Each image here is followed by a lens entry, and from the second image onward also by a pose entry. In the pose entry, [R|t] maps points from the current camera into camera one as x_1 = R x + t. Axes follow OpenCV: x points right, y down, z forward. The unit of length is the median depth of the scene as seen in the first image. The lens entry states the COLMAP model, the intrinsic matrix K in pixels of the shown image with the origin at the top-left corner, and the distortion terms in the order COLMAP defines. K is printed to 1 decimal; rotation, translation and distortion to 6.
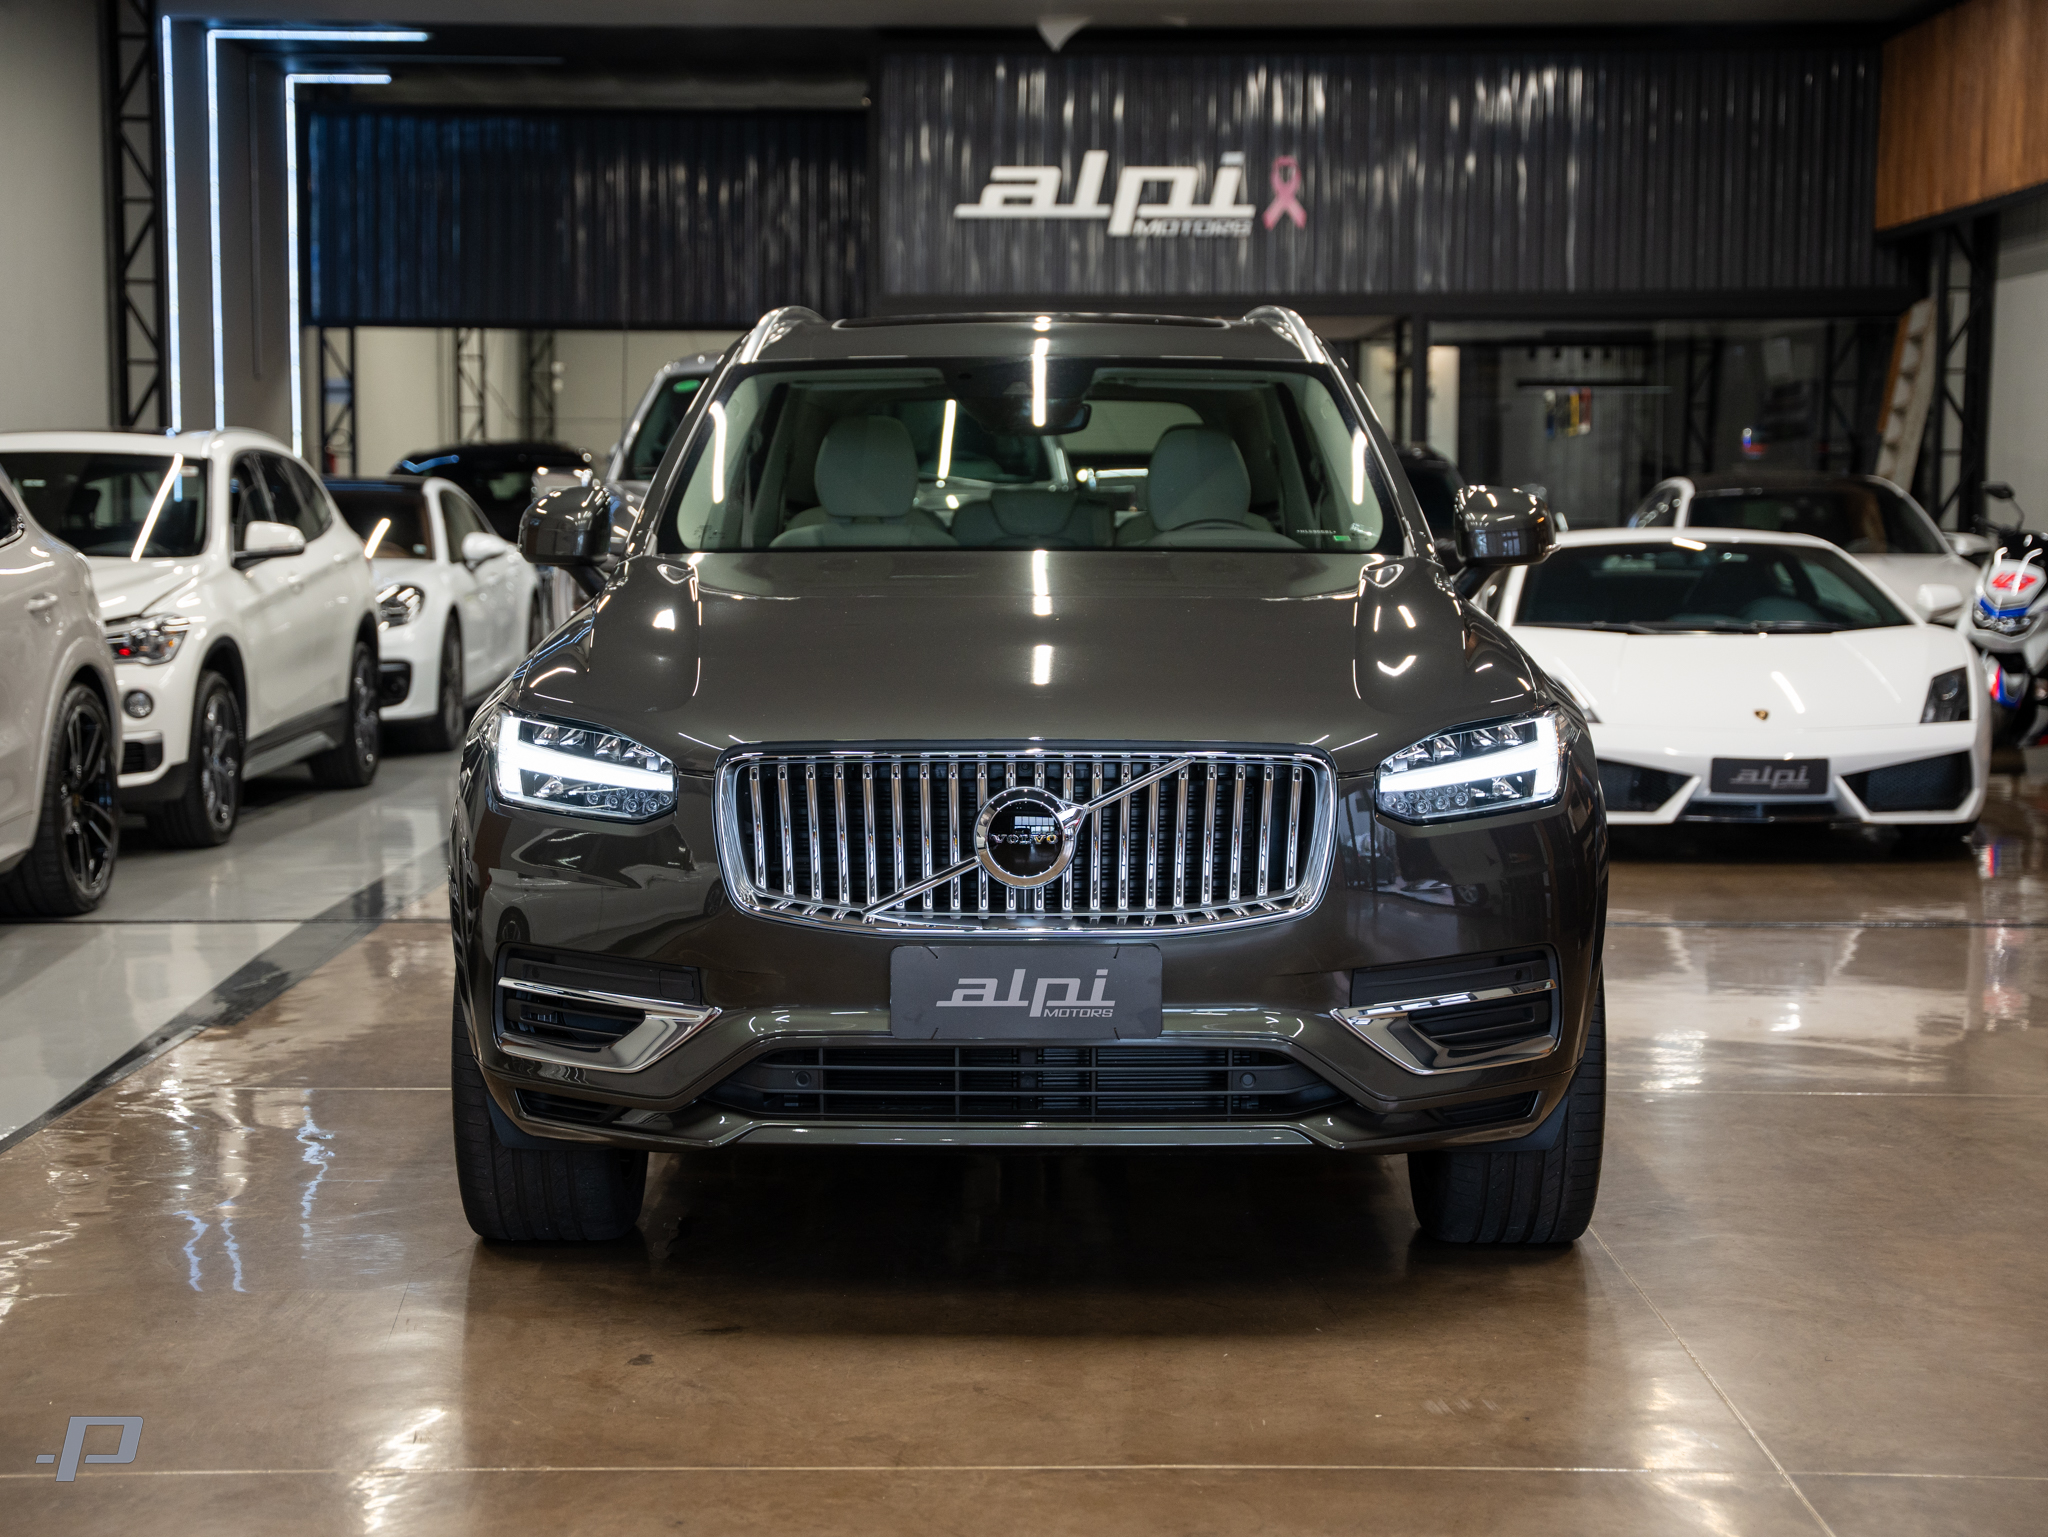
lens RADIAL K [[3259.4, 0, 1022.6], [0, 3259.4, 765.1], [0, 0, 1]] dist [0.125581, 0.000000]
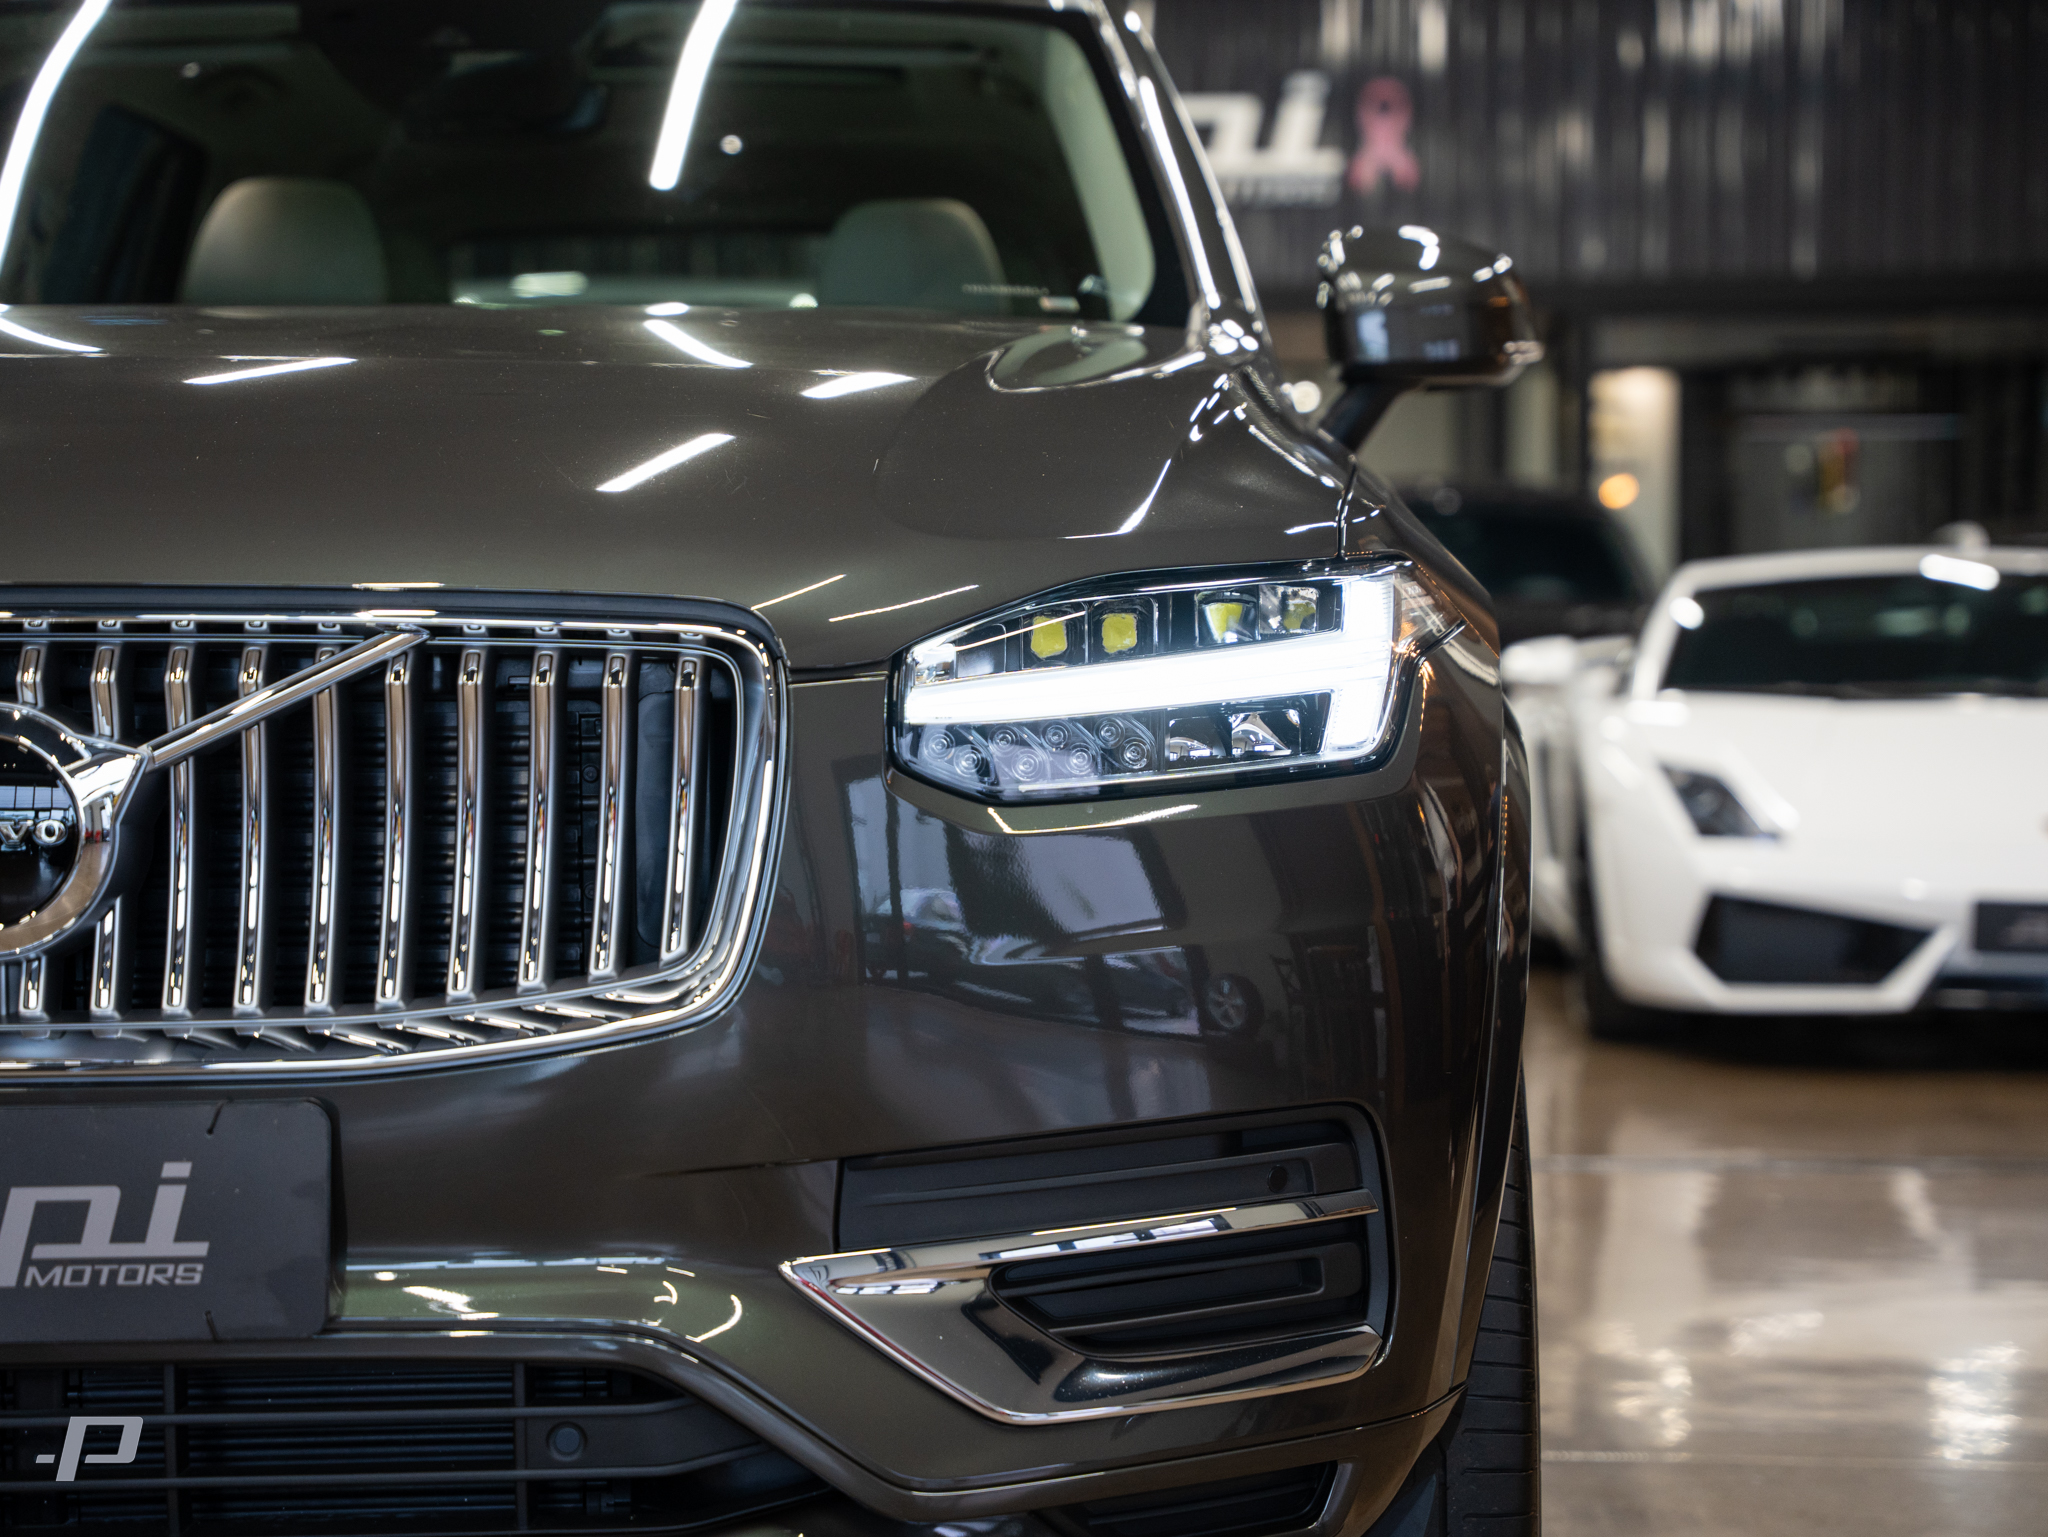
lens RADIAL K [[4320.3, 0, 1022.2], [0, 4320.3, 765.6], [0, 0, 1]] dist [0.214386, 0.000000]
pose [[0.999678, -0.005941, -0.024668, 0.048019], [0.004589, 0.998504, -0.054493, 0.015090], [0.024955, 0.054362, 0.998209, 0.162733]]
